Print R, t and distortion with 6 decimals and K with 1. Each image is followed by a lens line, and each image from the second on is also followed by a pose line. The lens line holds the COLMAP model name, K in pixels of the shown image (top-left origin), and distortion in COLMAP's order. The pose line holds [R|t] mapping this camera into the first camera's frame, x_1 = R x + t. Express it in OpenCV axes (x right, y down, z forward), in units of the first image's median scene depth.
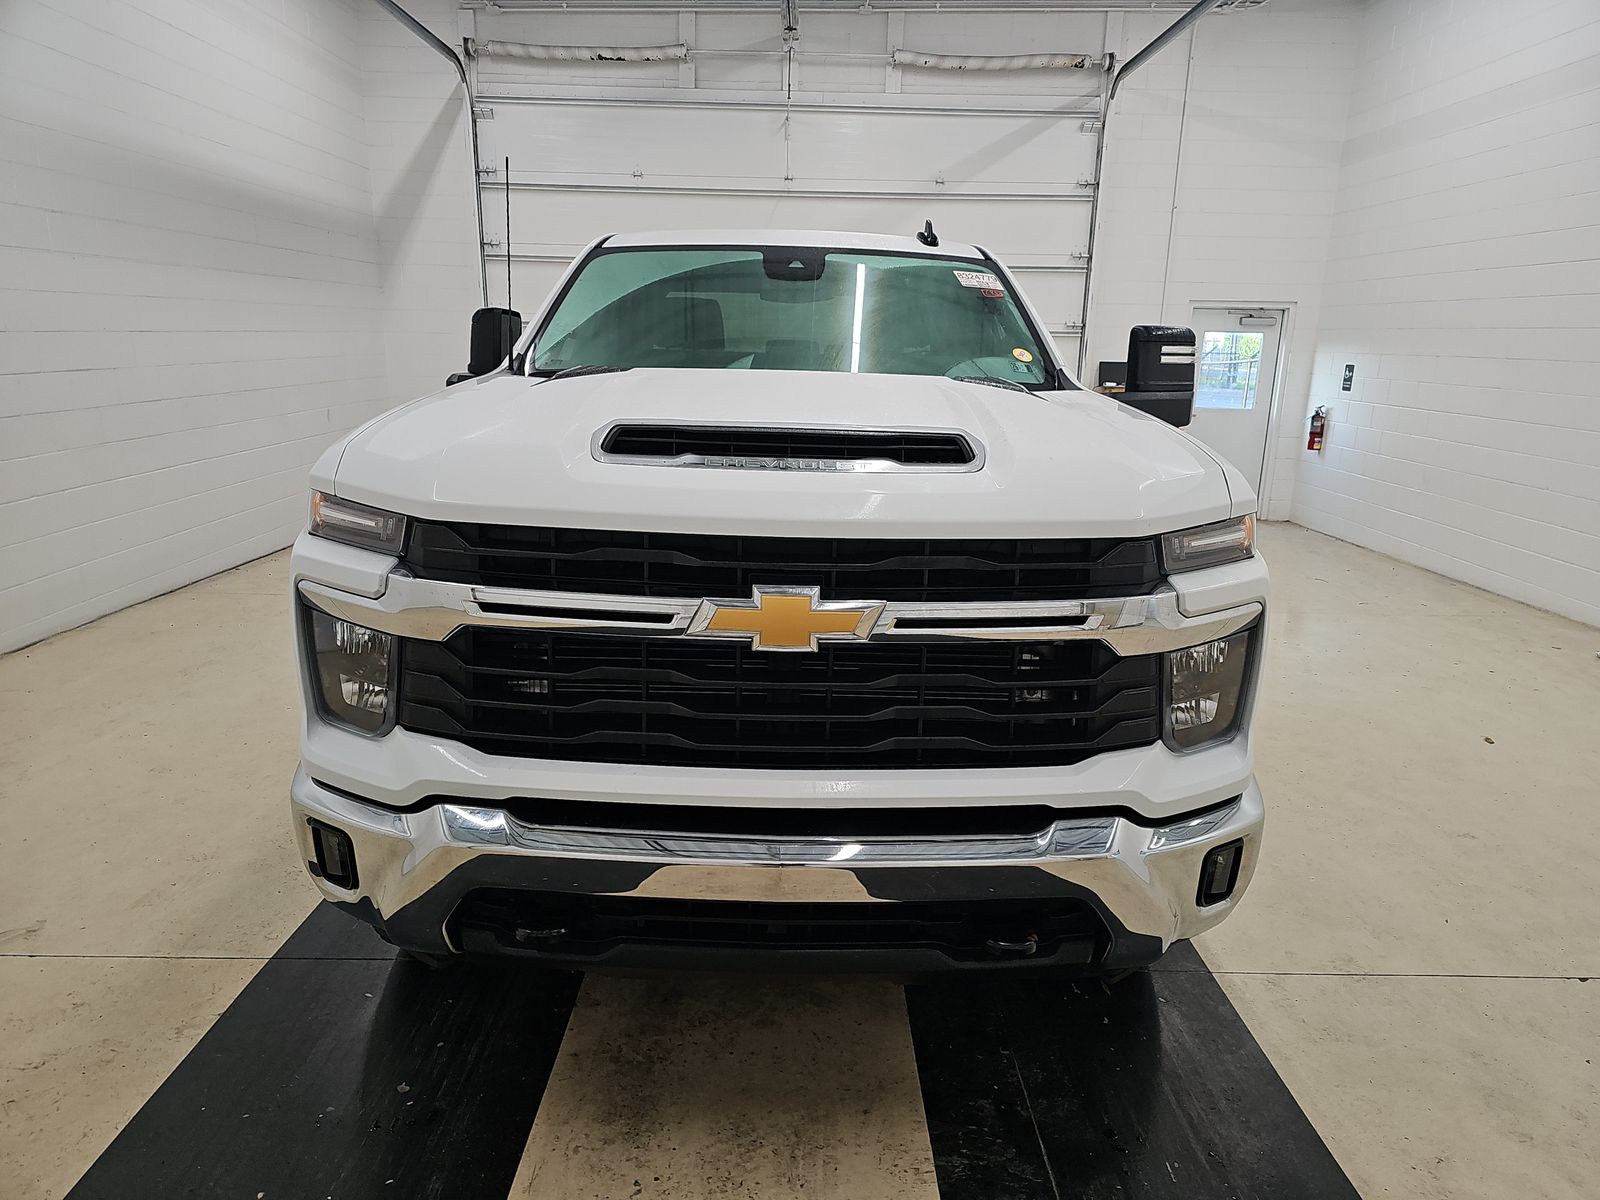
lens RADIAL K [[1066.0, 0, 804.1], [0, 1066.0, 601.0], [0, 0, 1]] dist [0.031209, -0.025807]
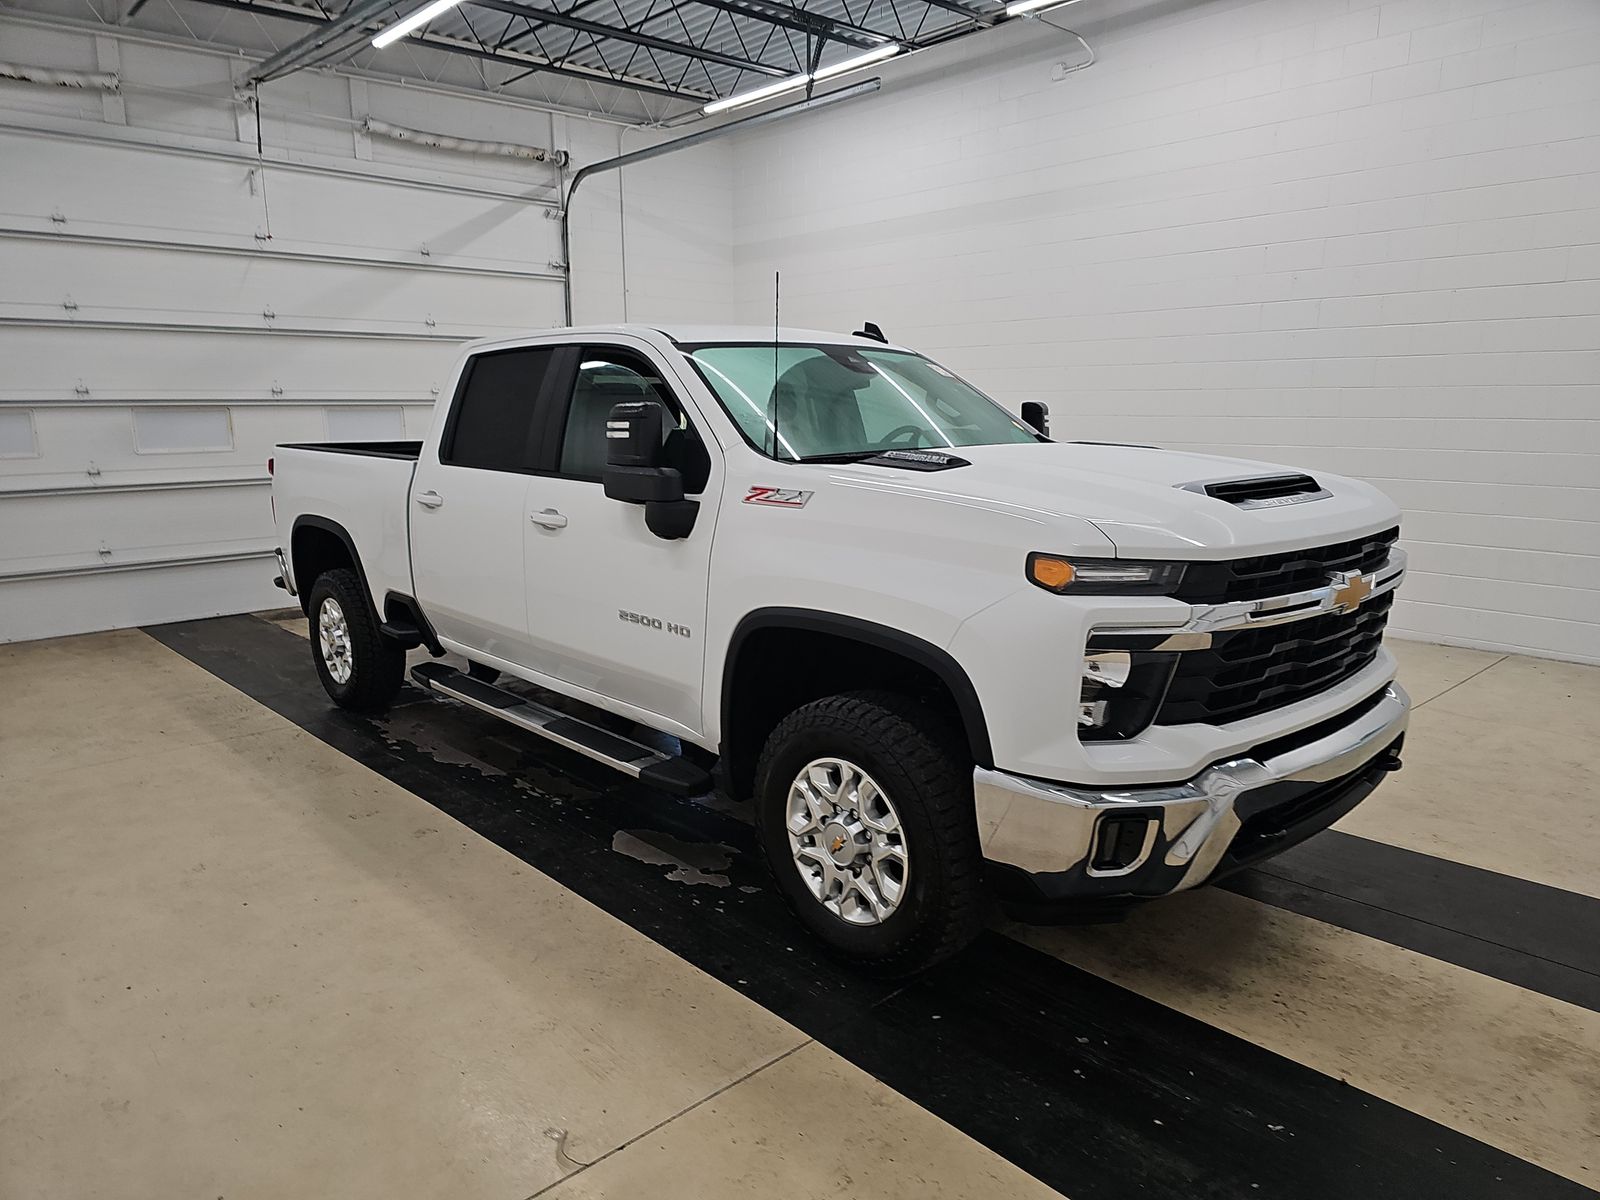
lens RADIAL K [[1066.0, 0, 813.7], [0, 1066.0, 597.7], [0, 0, 1]] dist [0.031209, -0.025807]
pose [[0.737844, -0.145181, 0.659173, -0.318170], [0.180755, 0.983425, 0.014269, -0.027735], [-0.650319, 0.108621, 0.751856, 0.053635]]
